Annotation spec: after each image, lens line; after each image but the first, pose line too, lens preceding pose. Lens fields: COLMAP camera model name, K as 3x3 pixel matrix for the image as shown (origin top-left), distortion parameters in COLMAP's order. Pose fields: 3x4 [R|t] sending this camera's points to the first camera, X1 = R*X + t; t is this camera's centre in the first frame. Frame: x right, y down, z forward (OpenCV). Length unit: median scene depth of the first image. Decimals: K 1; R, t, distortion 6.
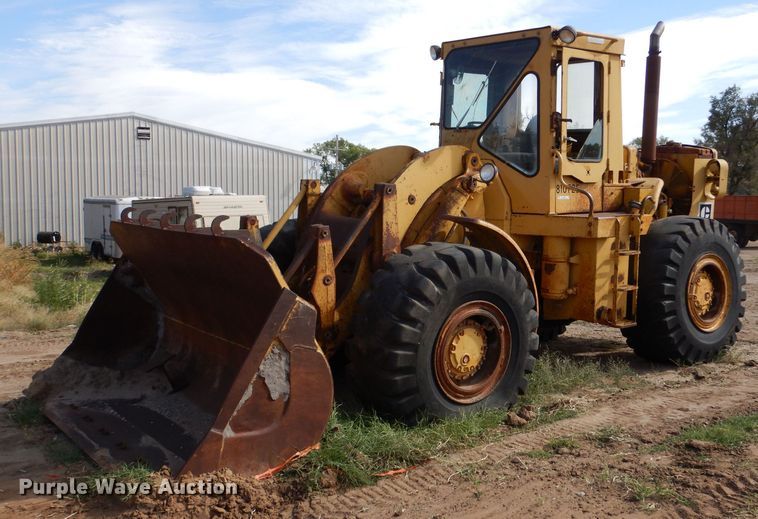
lens RADIAL K [[789.0, 0, 376.7], [0, 789.0, 252.1], [0, 0, 1]] dist [-0.026630, 0.000000]
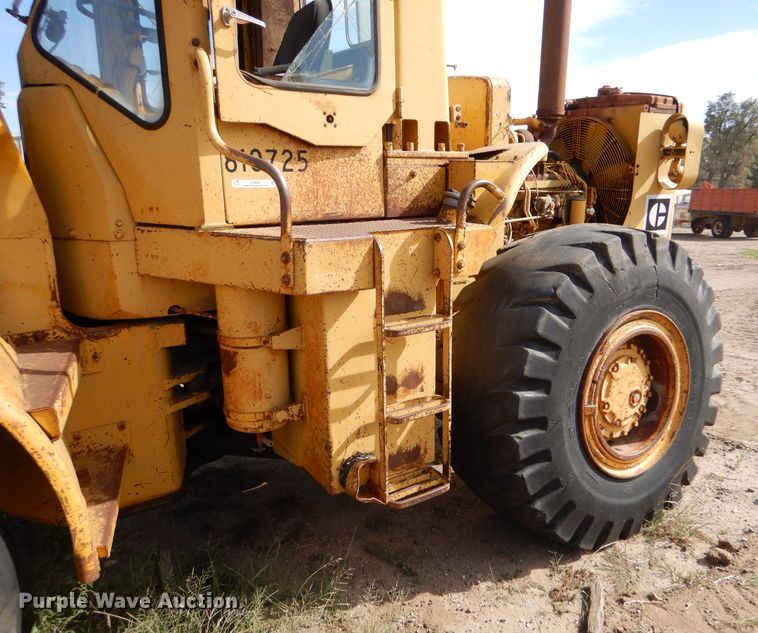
lens RADIAL K [[609.3, 0, 412.6], [0, 609.3, 313.7], [0, 0, 1]] dist [0.013550, -0.011112]
pose [[0.999344, 0.003969, -0.036008, 0.310952], [0.000601, 0.992026, 0.126034, -0.041259], [0.036221, -0.125973, 0.991372, 0.660839]]
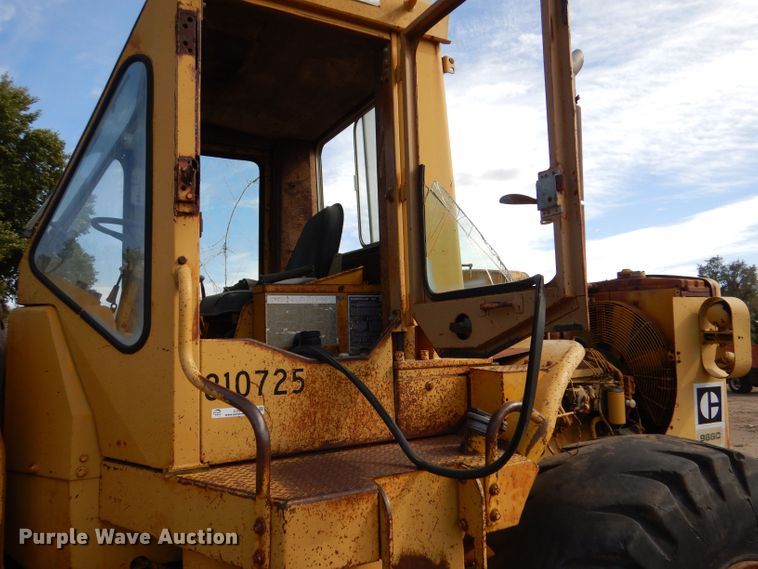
lens RADIAL K [[542.8, 0, 365.1], [0, 542.8, 281.9], [0, 0, 1]] dist [0.007290, 0.000997]
pose [[0.987597, -0.038781, -0.152146, 0.309996], [0.008864, 0.981242, -0.192574, -0.074157], [0.156760, 0.188837, 0.969416, 0.739615]]
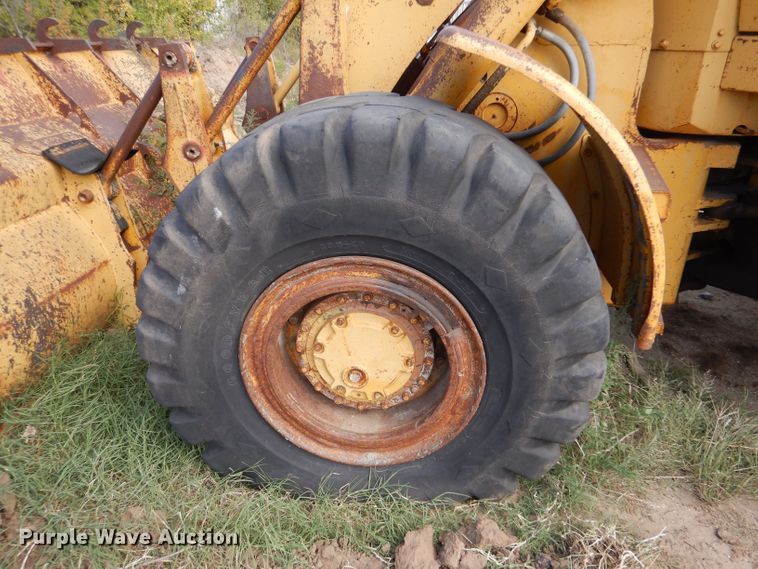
lens RADIAL K [[542.8, 0, 377.4], [0, 542.8, 284.6], [0, 0, 1]] dist [0.007290, 0.000997]
pose [[0.753474, 0.270551, -0.599233, 0.226070], [-0.066497, 0.938096, 0.339933, -0.011802], [0.654107, -0.216283, 0.724821, 0.624992]]
